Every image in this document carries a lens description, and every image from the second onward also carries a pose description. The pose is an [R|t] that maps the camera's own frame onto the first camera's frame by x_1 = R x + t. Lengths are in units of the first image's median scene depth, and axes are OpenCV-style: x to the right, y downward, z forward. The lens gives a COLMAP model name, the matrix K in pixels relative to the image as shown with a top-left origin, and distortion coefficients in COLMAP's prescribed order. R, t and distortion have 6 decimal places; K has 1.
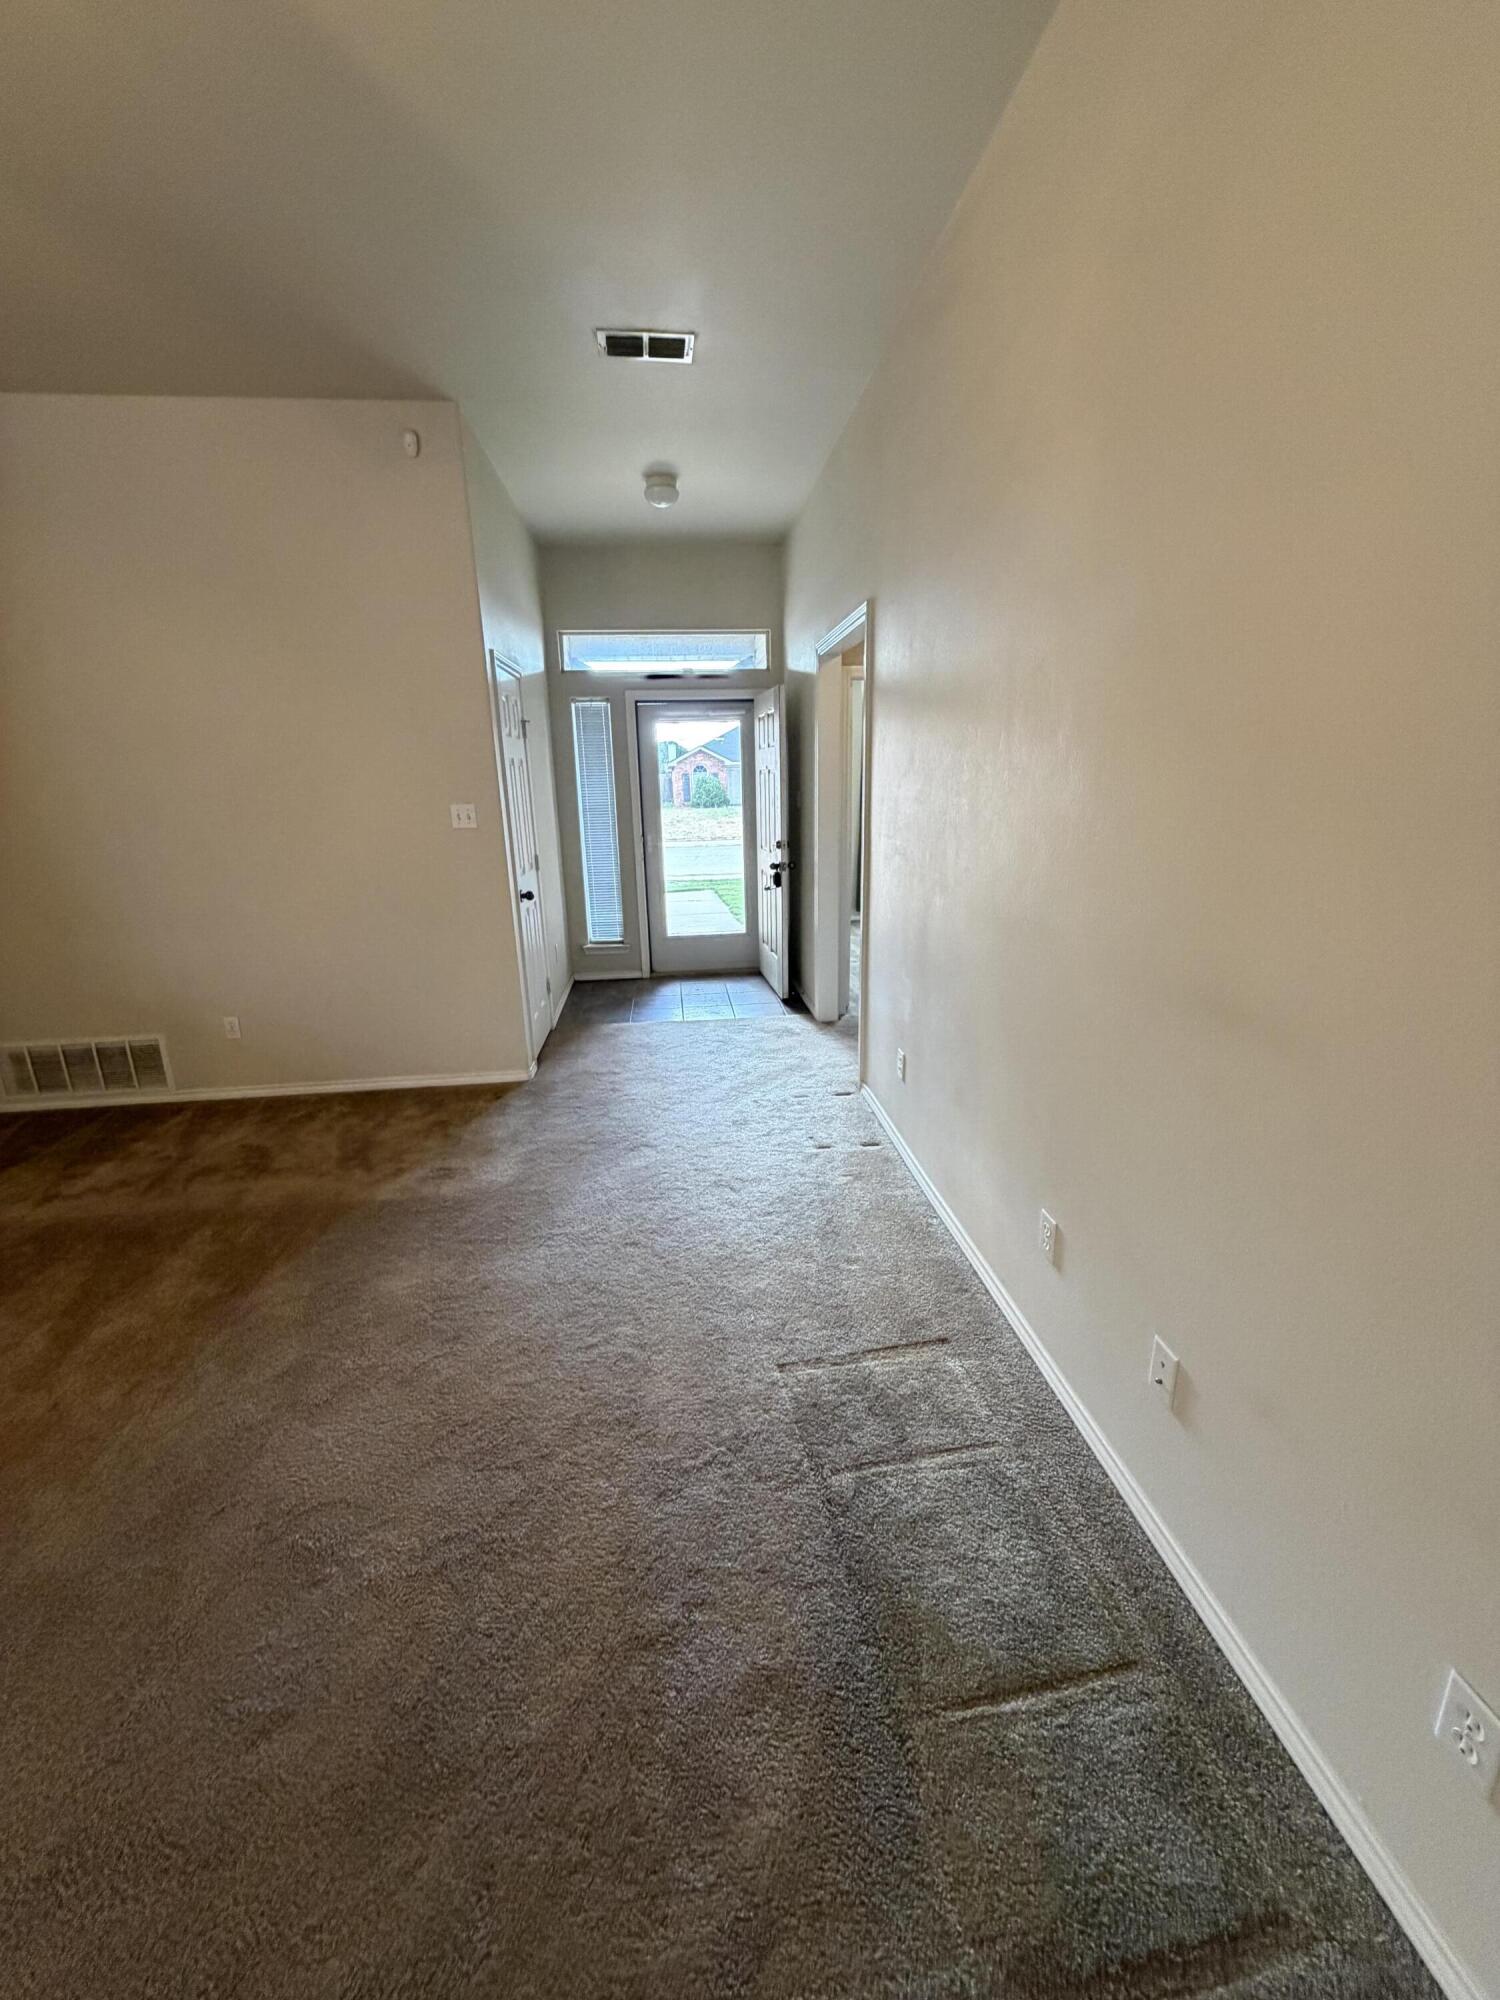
lens RADIAL K [[798.5, 0, 748.8], [0, 798.5, 993.5], [0, 0, 1]] dist [0.002669, -0.000467]
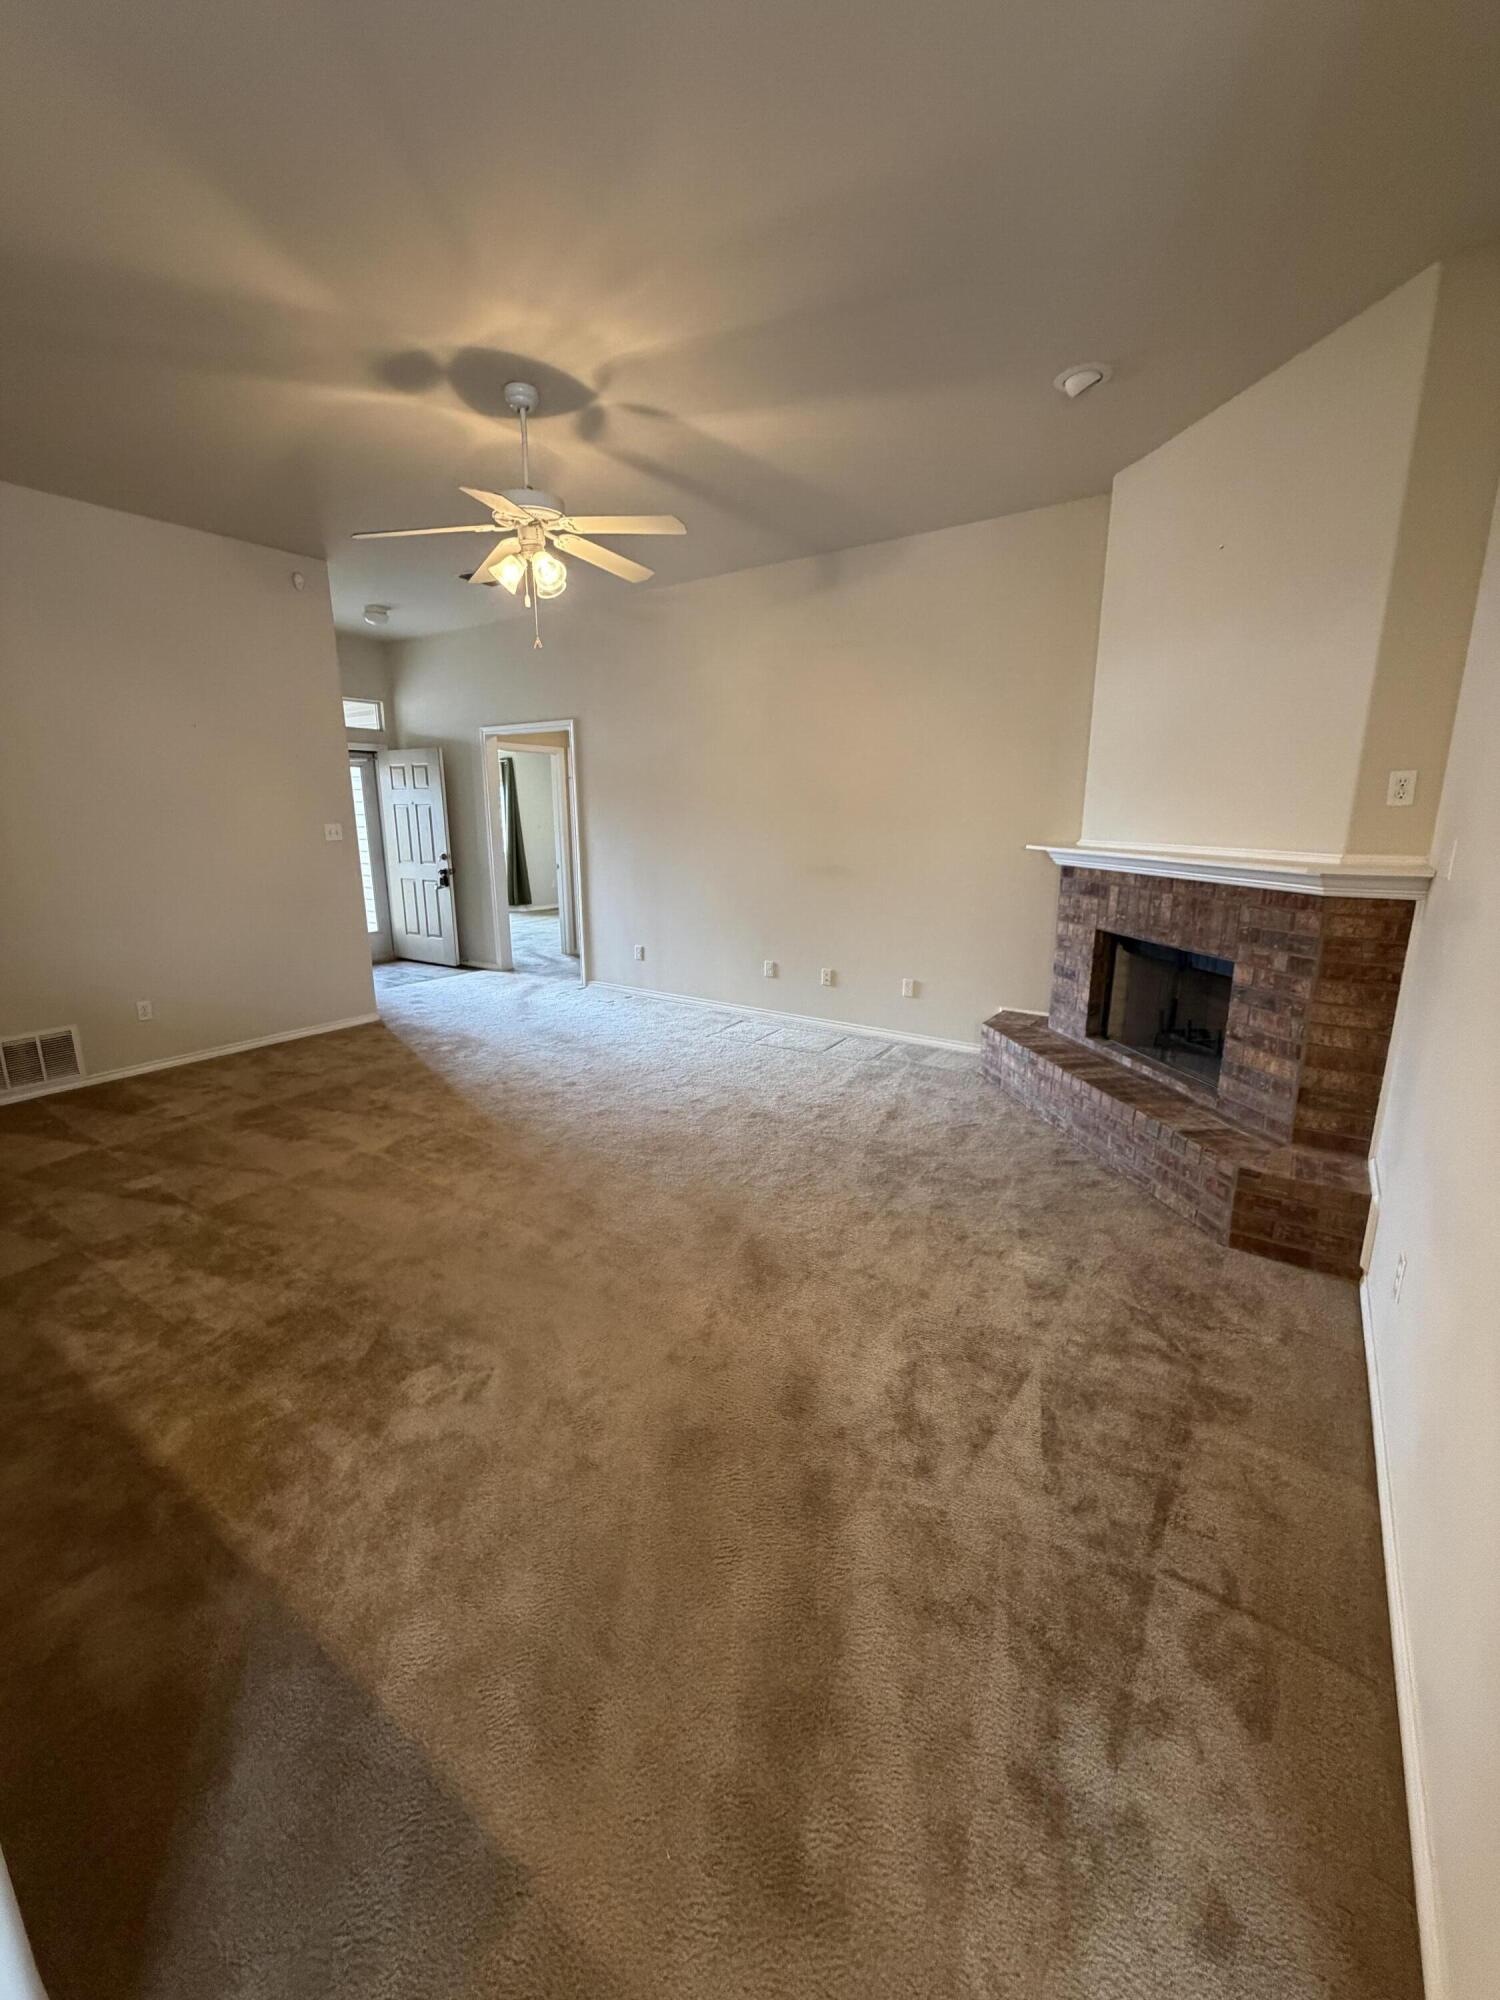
lens RADIAL K [[798.5, 0, 751.9], [0, 798.5, 992.7], [0, 0, 1]] dist [0.002669, -0.000467]
pose [[0.653091, -0.148329, 0.742611, -0.933376], [0.185768, 0.982047, 0.032780, 0.145060], [-0.734141, 0.116545, 0.668920, -0.447613]]
